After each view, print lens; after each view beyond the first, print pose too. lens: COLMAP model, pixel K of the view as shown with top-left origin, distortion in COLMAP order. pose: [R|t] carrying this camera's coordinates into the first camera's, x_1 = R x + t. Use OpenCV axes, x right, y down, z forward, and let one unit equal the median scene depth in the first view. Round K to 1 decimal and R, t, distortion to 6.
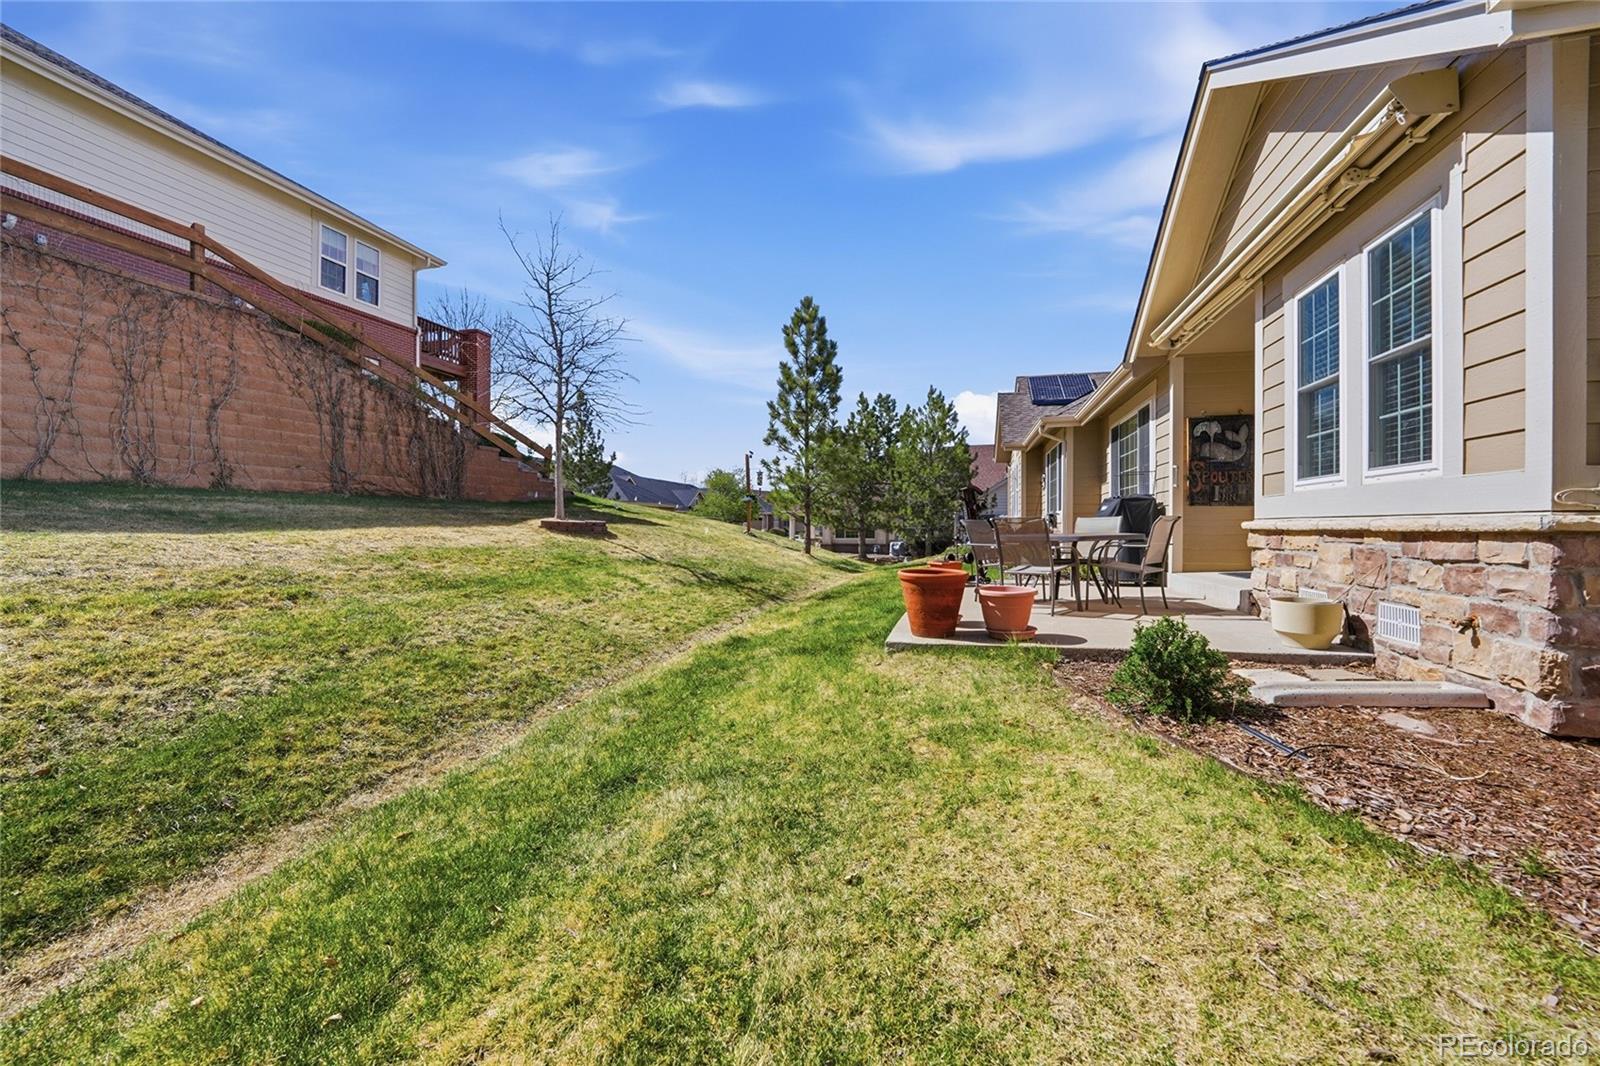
lens RADIAL K [[676.2, 0, 792.9], [0, 676.2, 533.3], [0, 0, 1]] dist [-0.012419, -0.000438]
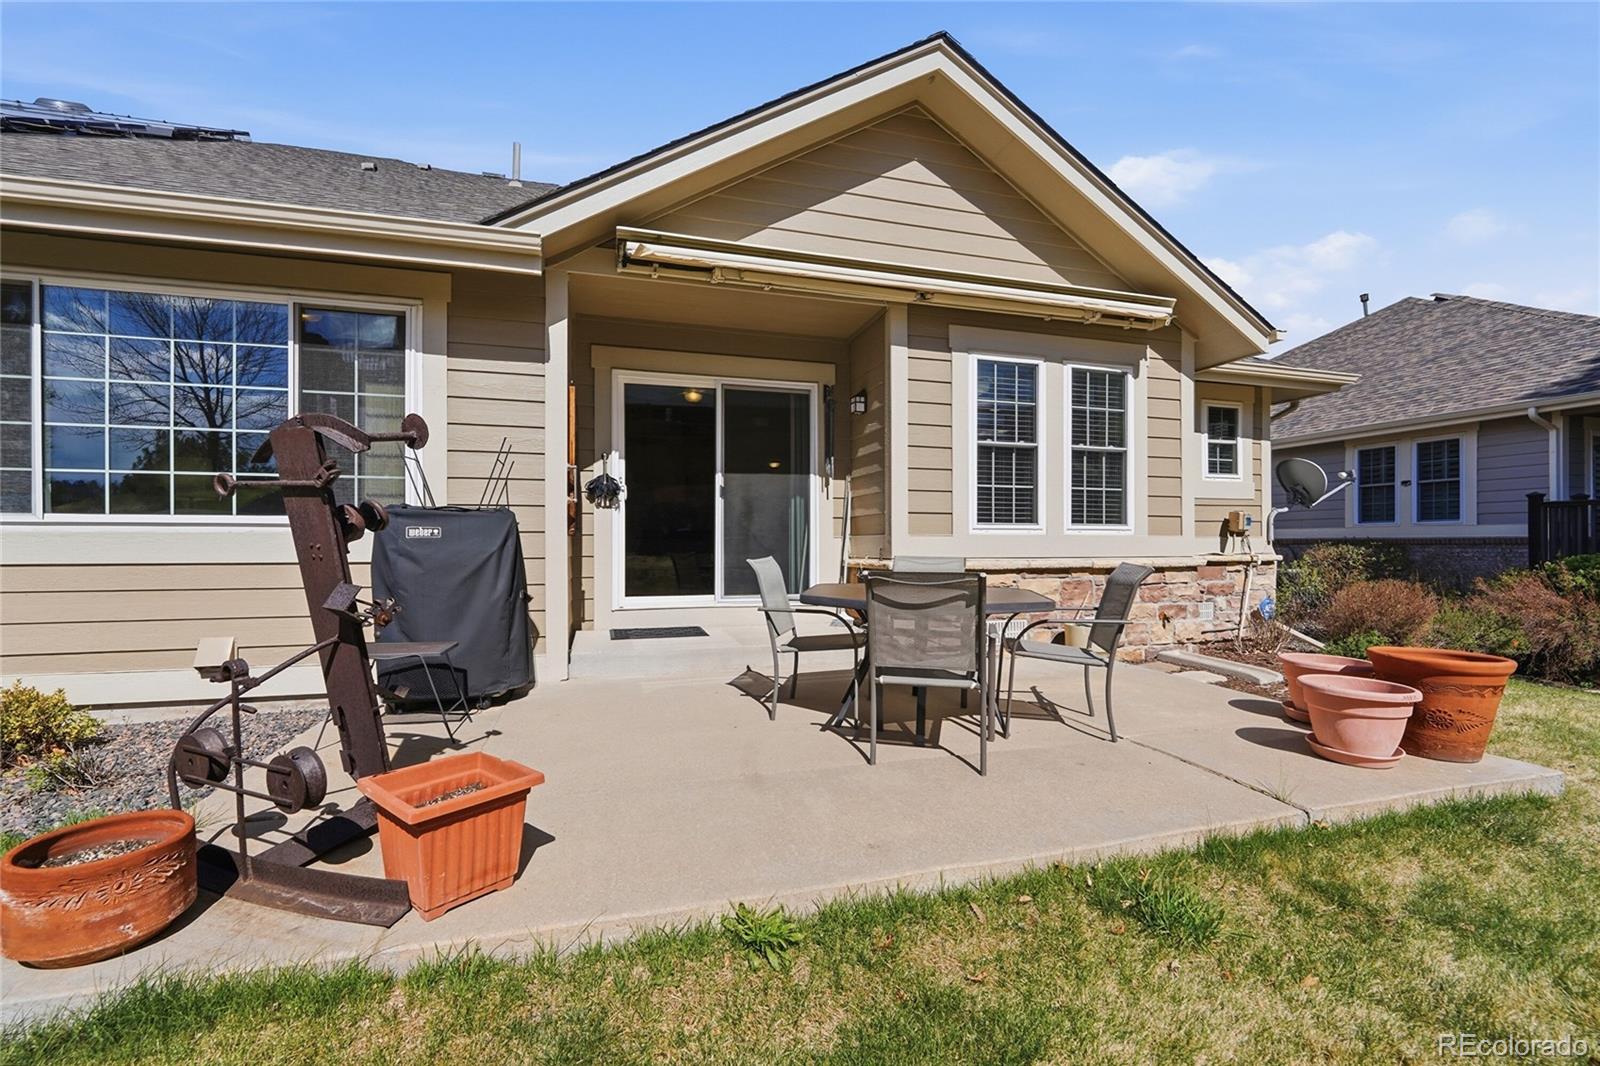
lens RADIAL K [[647.7, 0, 792.7], [0, 647.7, 538.4], [0, 0, 1]] dist [-0.011373, -0.000646]
pose [[-0.508294, 0.001920, 0.861182, -0.001643], [0.006885, 0.999975, 0.001834, -0.077730], [-0.861156, 0.006861, -0.508294, 2.347170]]
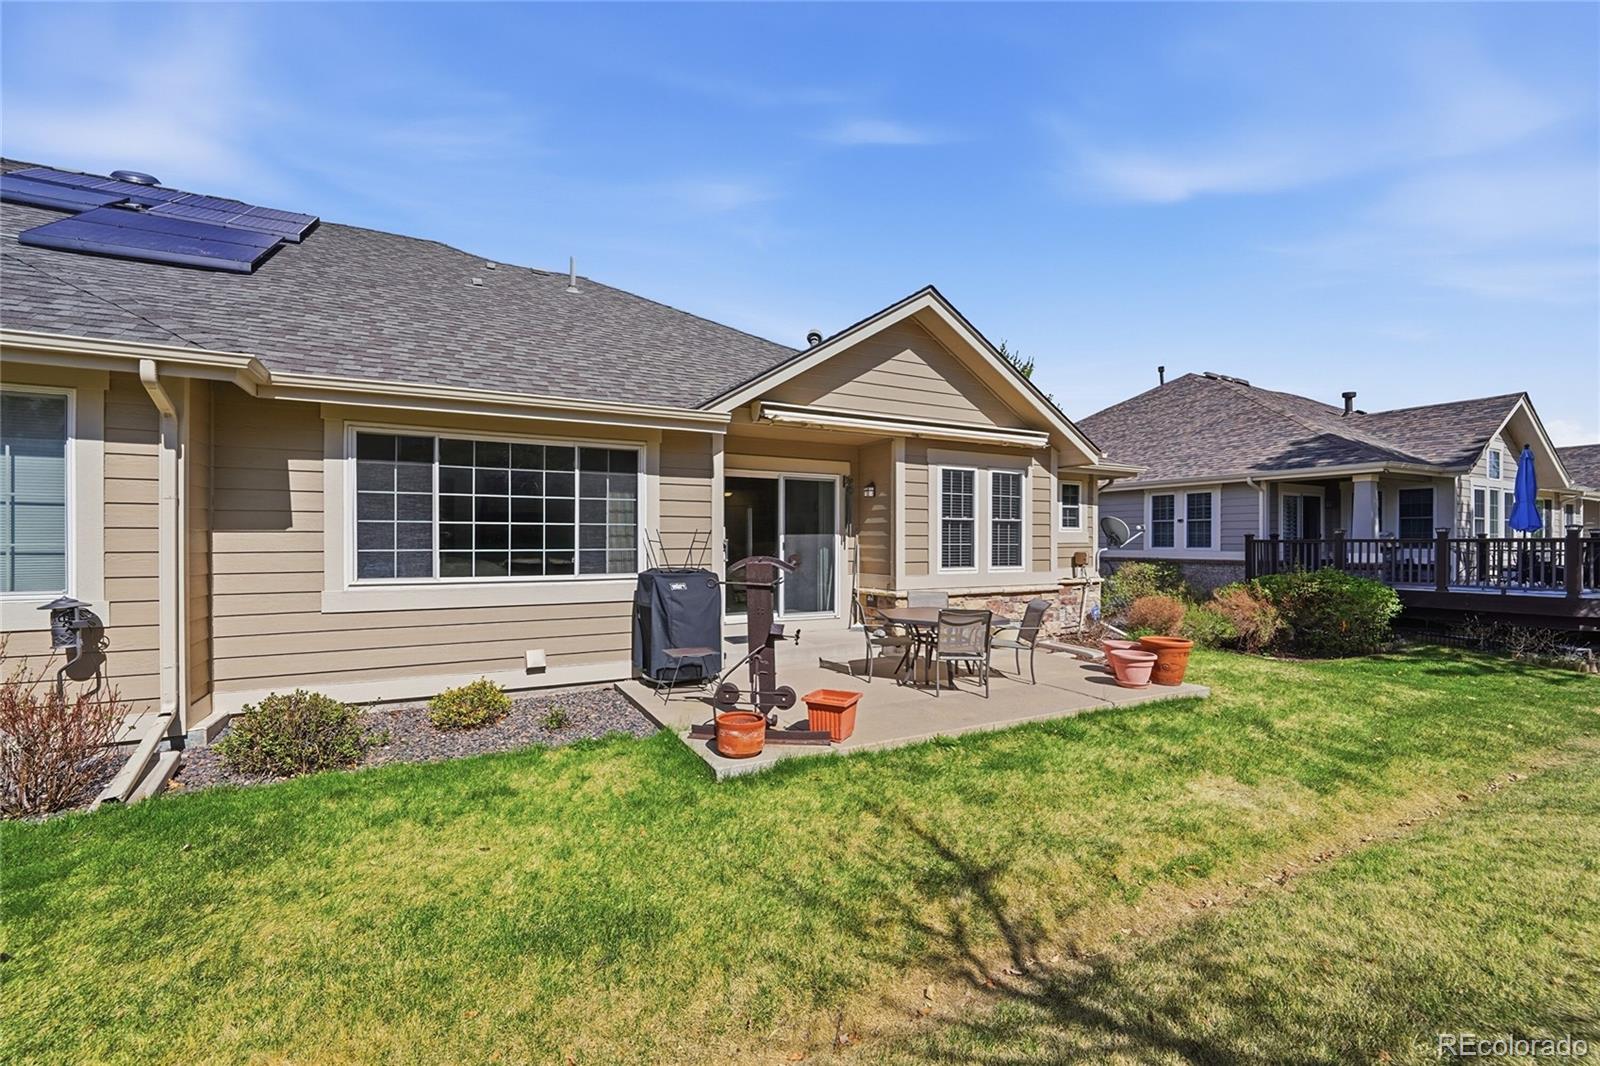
lens RADIAL K [[647.7, 0, 792.7], [0, 647.7, 538.4], [0, 0, 1]] dist [-0.011373, -0.000646]
pose [[-0.670457, -0.001477, 0.741947, -0.361013], [0.002802, 0.999986, 0.004523, -0.219513], [-0.741943, 0.005111, -0.670444, 3.234498]]
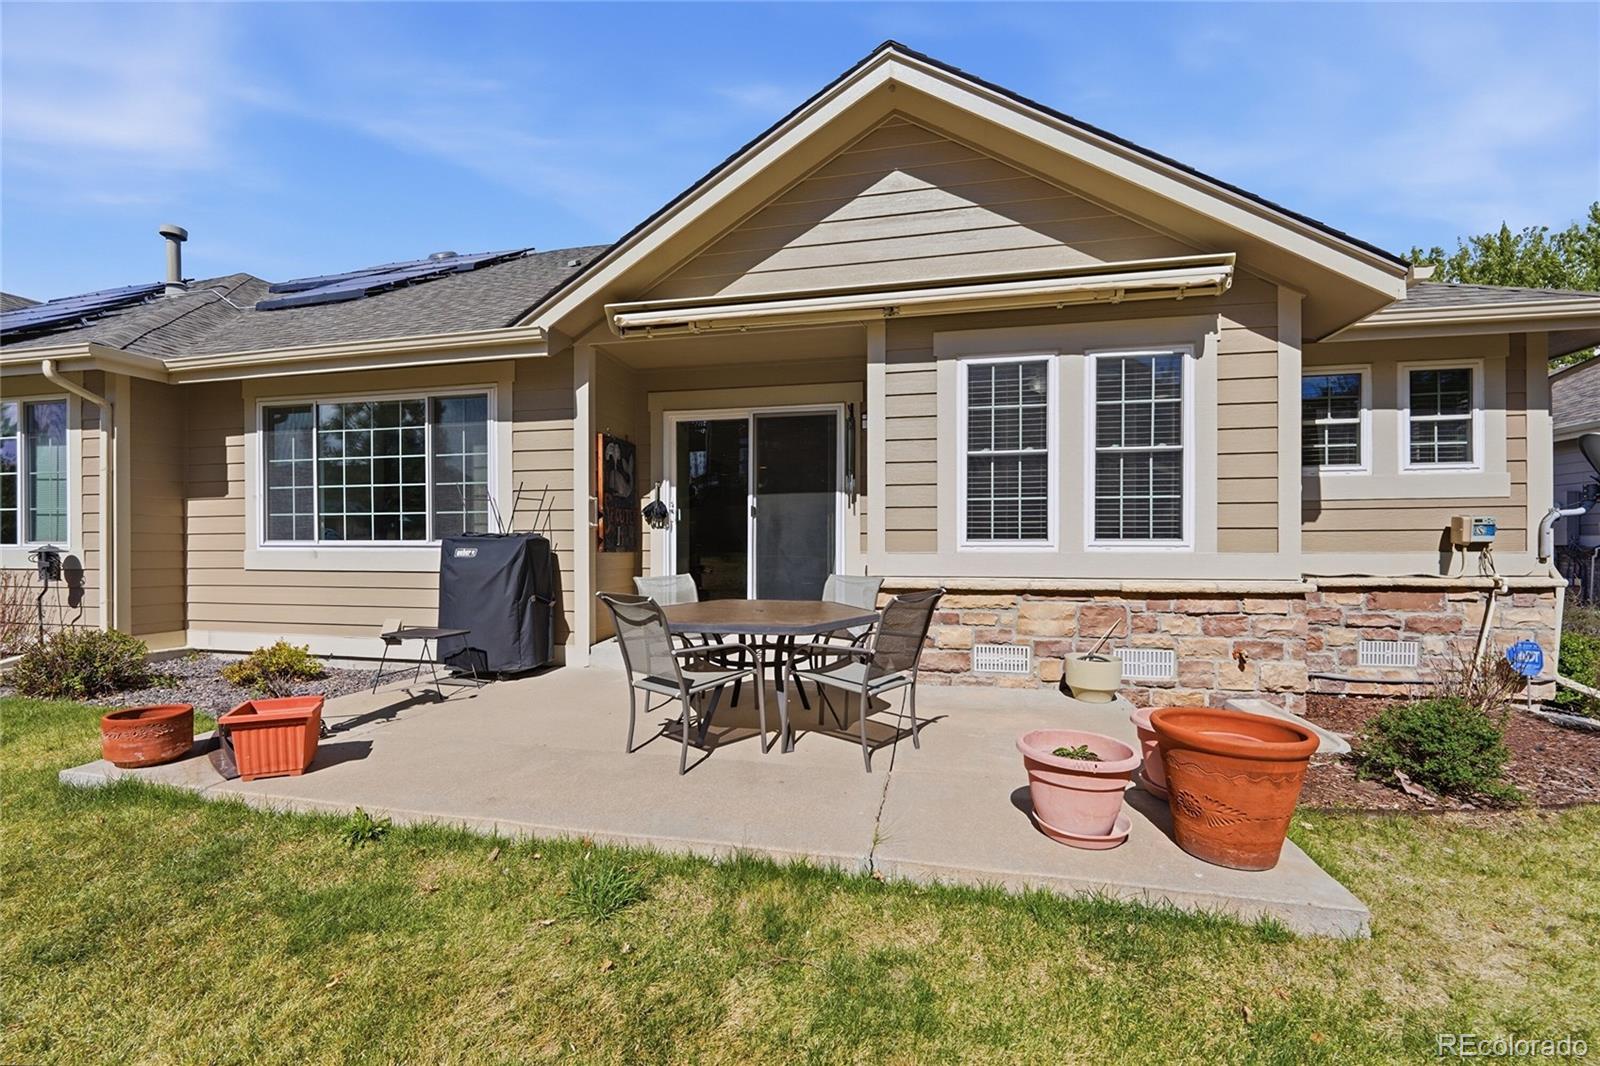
lens RADIAL K [[666.1, 0, 799.5], [0, 666.1, 547.3], [0, 0, 1]] dist [-0.012049, -0.000179]
pose [[-0.045197, -0.006488, 0.998957, -0.327042], [0.010055, 0.999925, 0.006949, -0.102589], [-0.998927, 0.010358, -0.045129, 1.703702]]
